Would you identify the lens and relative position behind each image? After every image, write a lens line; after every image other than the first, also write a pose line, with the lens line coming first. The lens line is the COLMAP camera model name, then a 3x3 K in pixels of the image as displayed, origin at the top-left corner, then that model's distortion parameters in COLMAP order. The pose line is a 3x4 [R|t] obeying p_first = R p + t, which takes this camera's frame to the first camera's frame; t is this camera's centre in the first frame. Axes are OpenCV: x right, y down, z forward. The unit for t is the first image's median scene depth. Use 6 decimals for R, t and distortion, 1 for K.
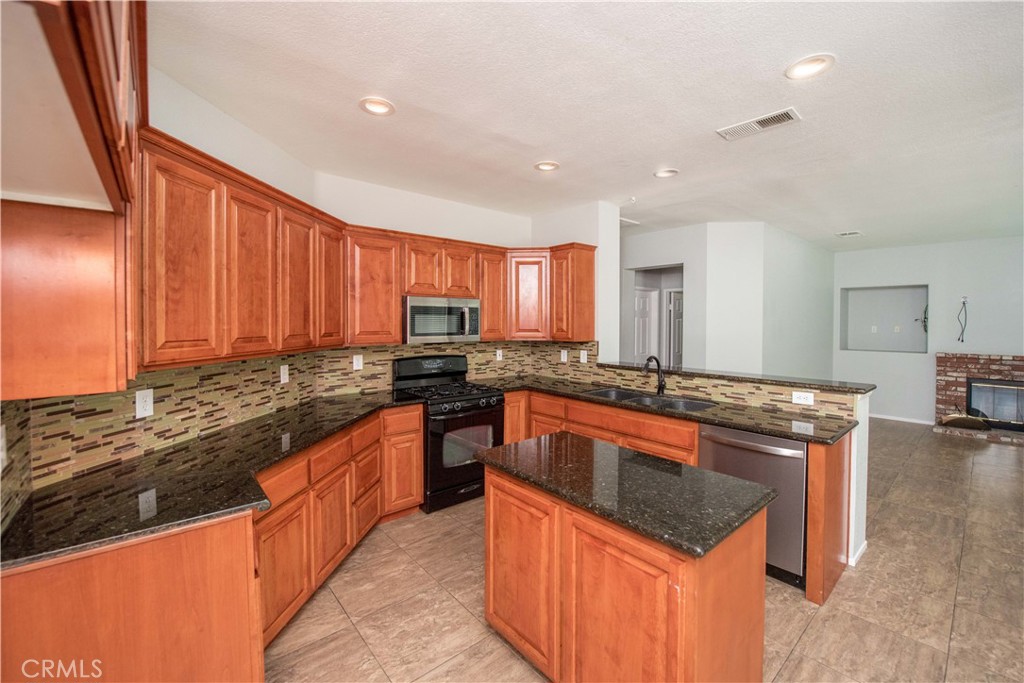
lens RADIAL K [[412.9, 0, 509.3], [0, 412.9, 330.5], [0, 0, 1]] dist [-0.013665, -0.003269]
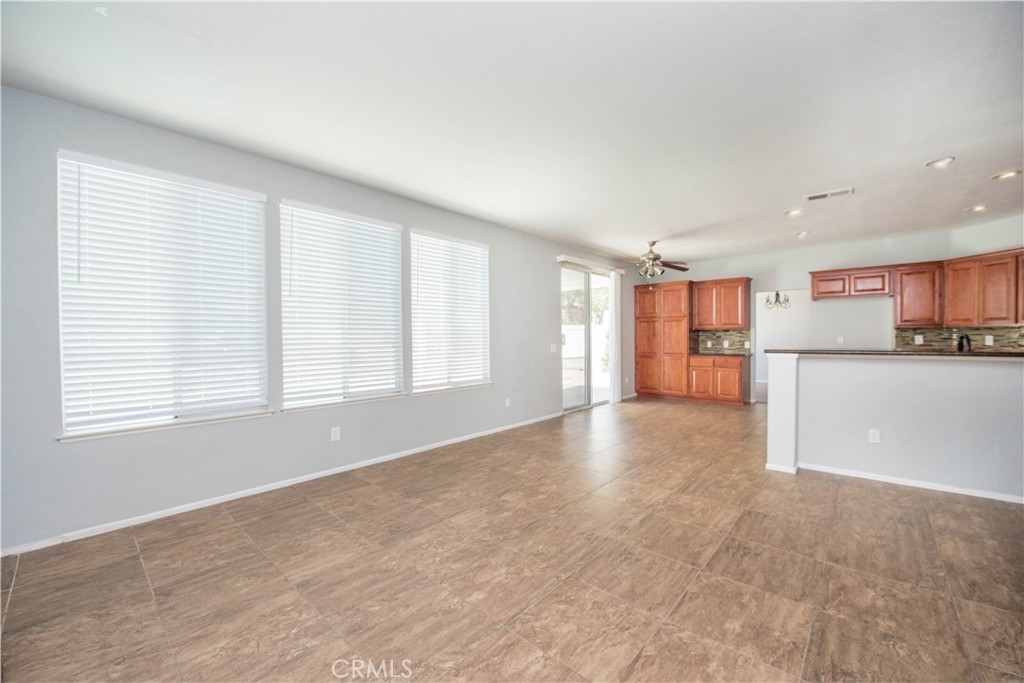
lens RADIAL K [[412.9, 0, 520.4], [0, 412.9, 339.7], [0, 0, 1]] dist [-0.013665, -0.003269]
pose [[-0.986682, 0.002577, -0.162640, 1.820747], [-0.001601, 0.999672, 0.025555, 0.068037], [0.162653, 0.025475, -0.986354, 2.098555]]
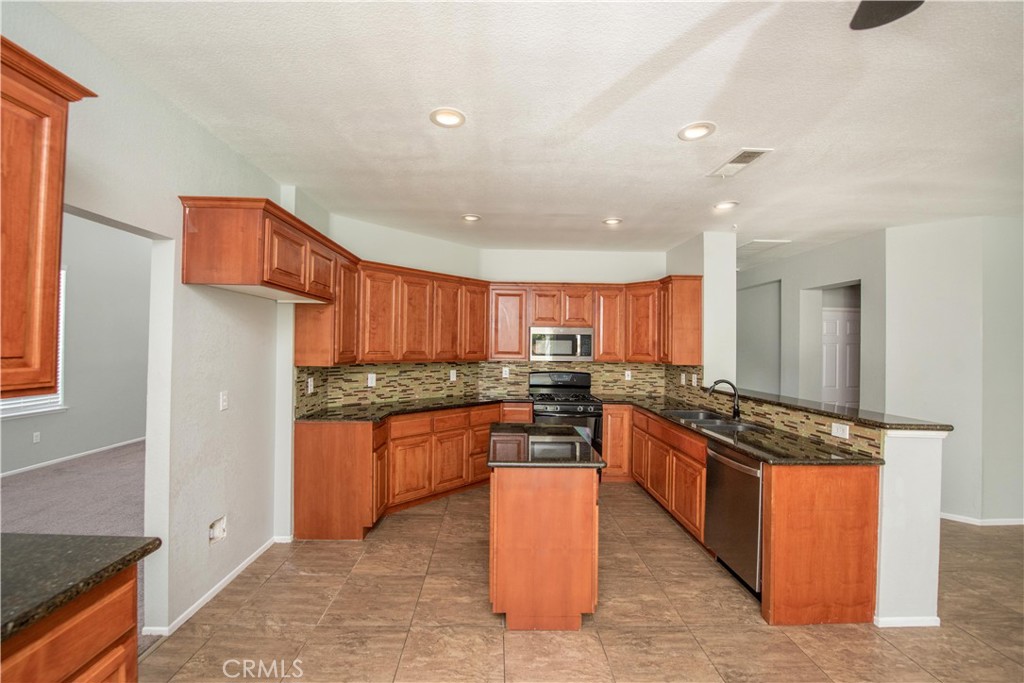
lens RADIAL K [[412.9, 0, 503.9], [0, 412.9, 343.5], [0, 0, 1]] dist [-0.013665, -0.003269]
pose [[0.774411, 0.004297, -0.632668, 0.676668], [-0.025686, 0.999366, -0.024652, 0.012275], [0.632161, 0.035342, 0.774031, -0.176049]]
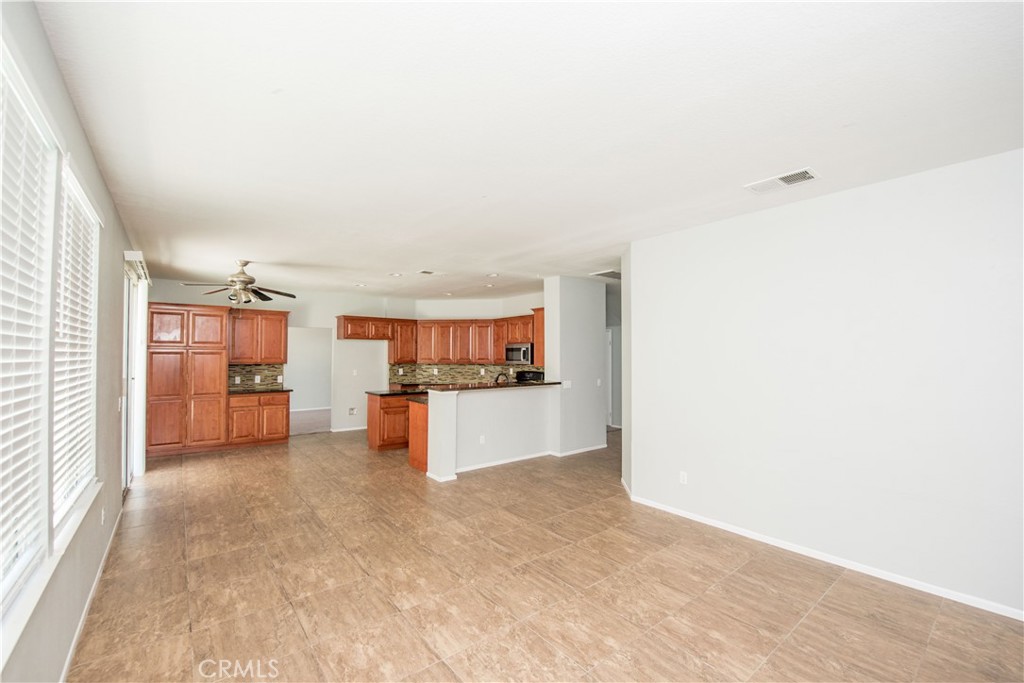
lens RADIAL K [[412.9, 0, 508.8], [0, 412.9, 347.2], [0, 0, 1]] dist [-0.013665, -0.003269]
pose [[-0.021868, -0.022618, -0.999505, 2.541025], [-0.023787, 0.999473, -0.022097, -0.014102], [0.999478, 0.023292, -0.022394, 1.260051]]
